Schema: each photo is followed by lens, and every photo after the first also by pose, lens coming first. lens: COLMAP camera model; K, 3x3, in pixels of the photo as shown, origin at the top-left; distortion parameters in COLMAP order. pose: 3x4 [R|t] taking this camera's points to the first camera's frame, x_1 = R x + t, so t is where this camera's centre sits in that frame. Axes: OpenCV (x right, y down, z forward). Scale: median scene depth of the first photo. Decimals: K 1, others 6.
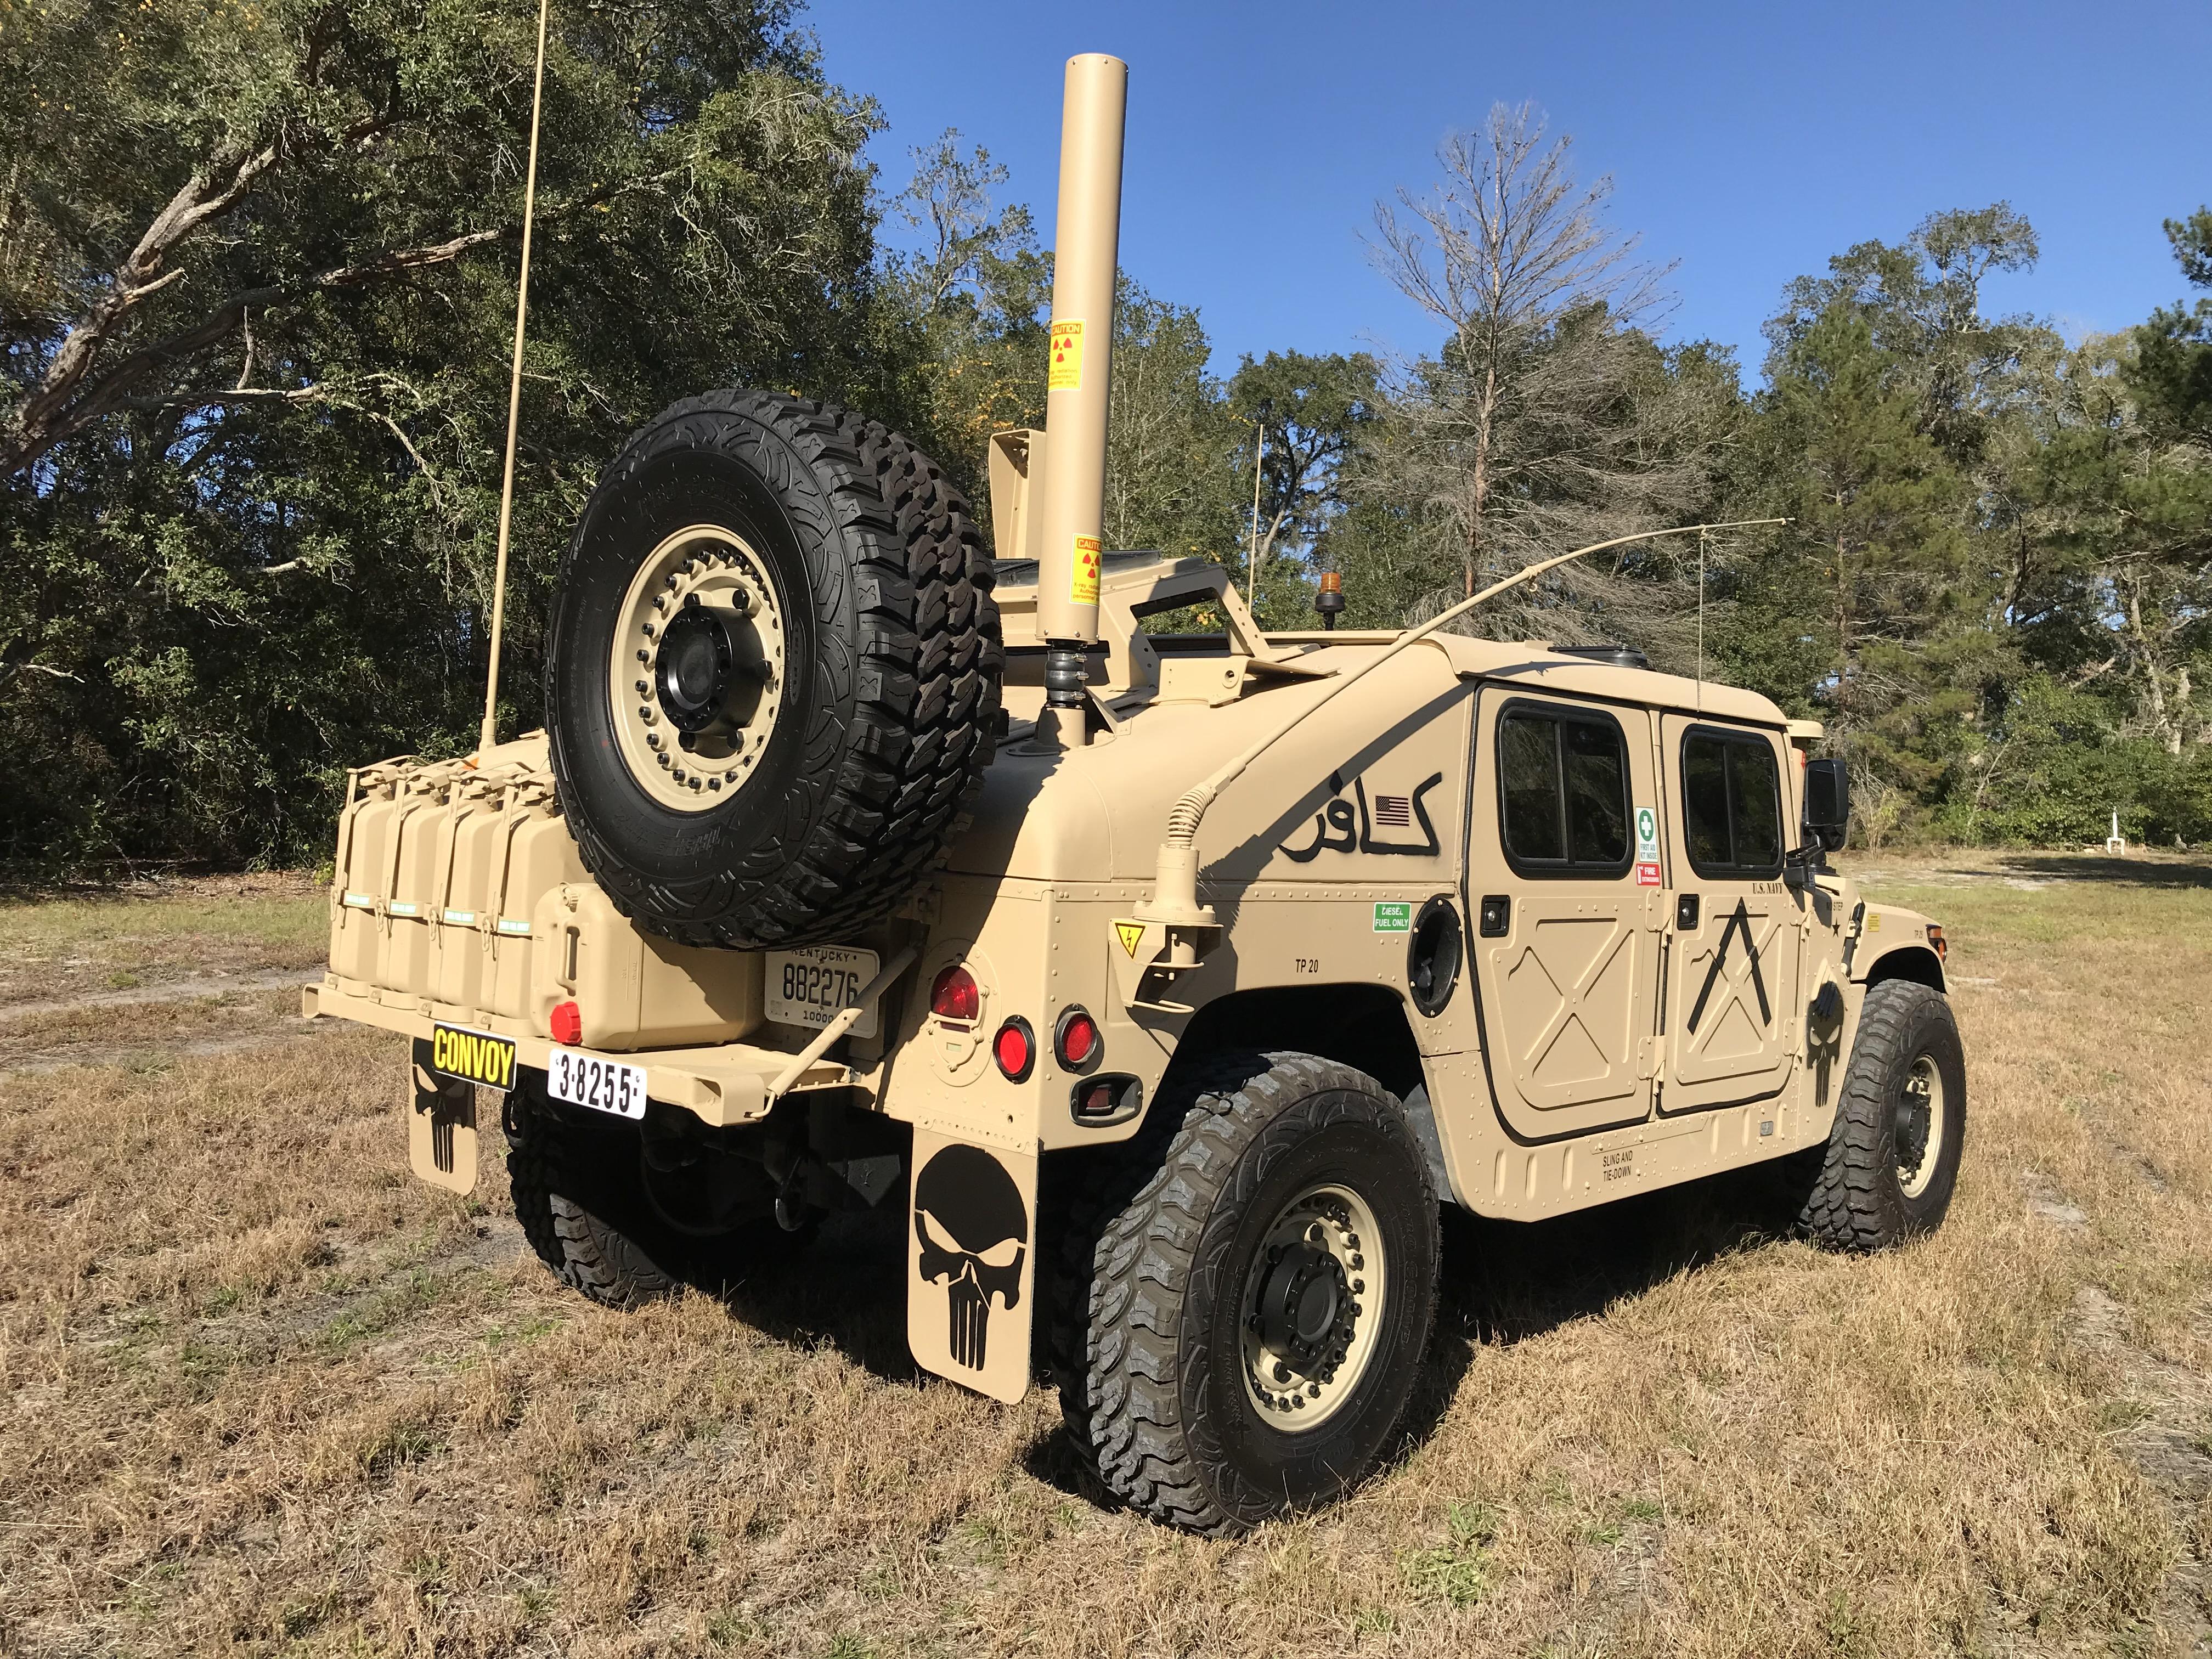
lens RADIAL K [[1910.1, 0, 1106.0], [0, 1910.1, 829.5], [0, 0, 1]] dist [-0.004787, -0.540258]
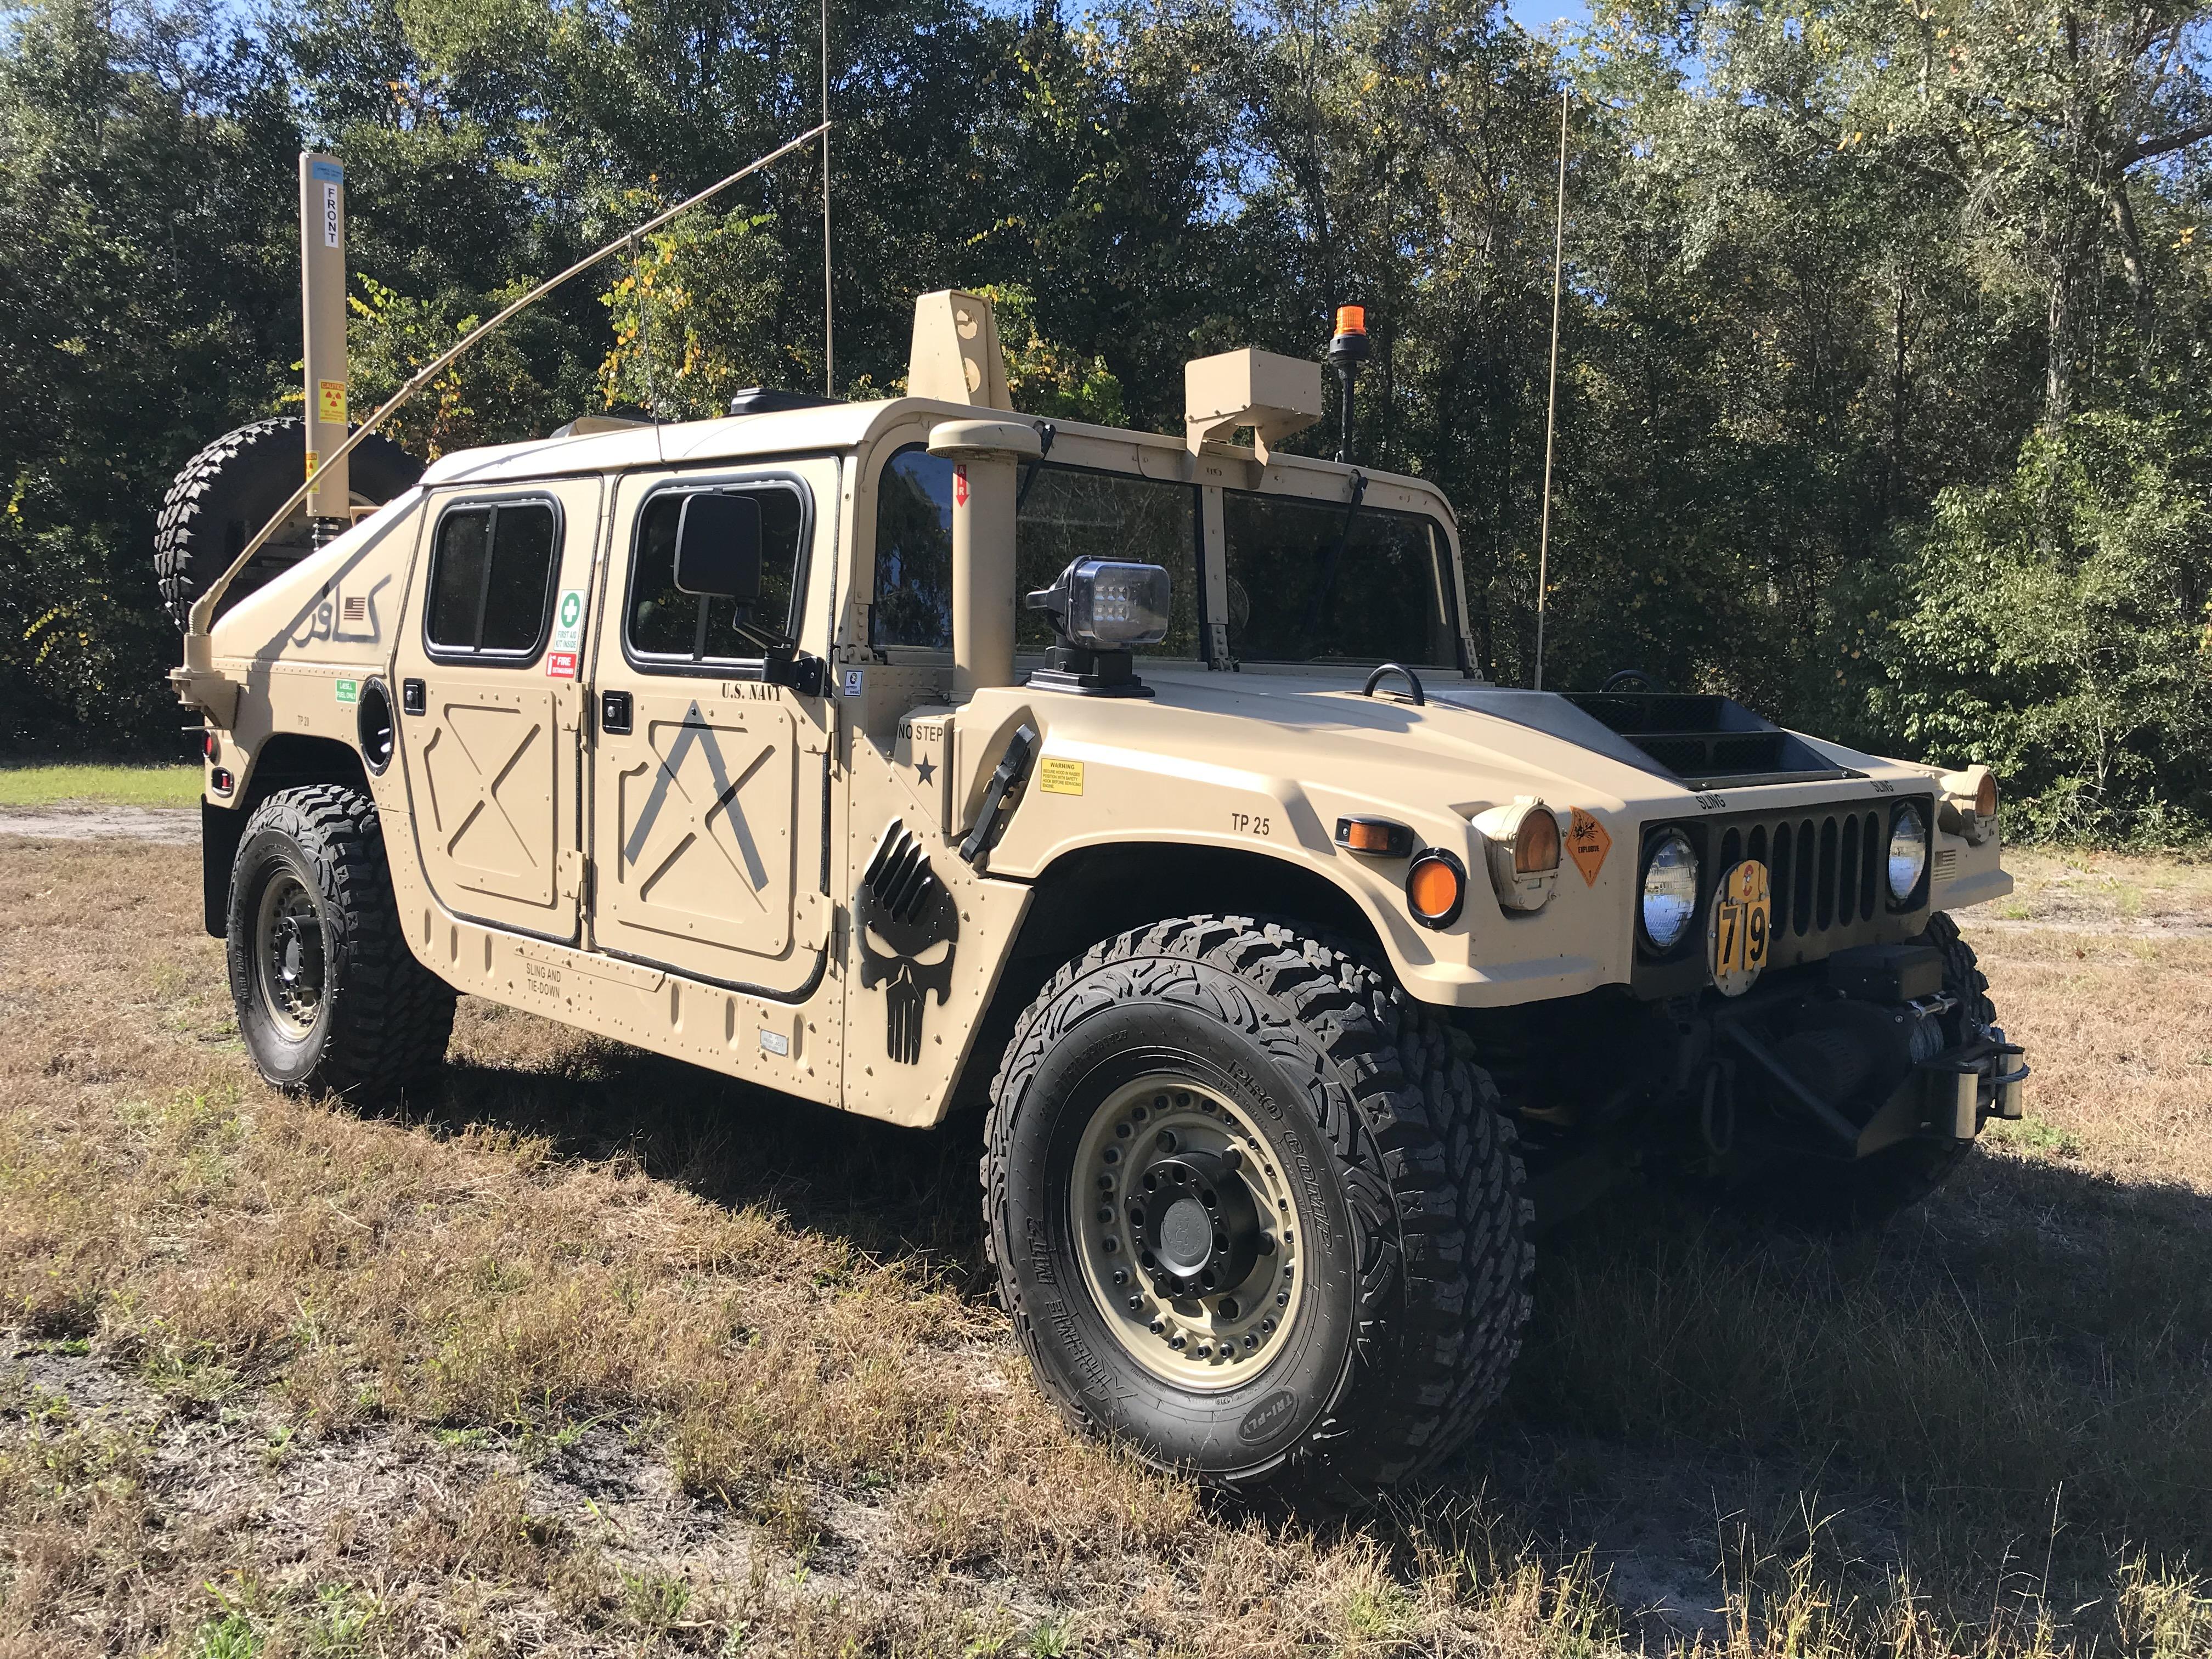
lens RADIAL K [[1842.9, 0, 1172.2], [0, 1842.9, 832.0], [0, 0, 1]] dist [-0.014701, -0.012075]
pose [[-0.008846, 0.056737, -0.998350, 1.280030], [-0.030687, 0.997903, 0.056983, 0.048924], [0.999490, 0.031141, -0.007086, 1.440338]]
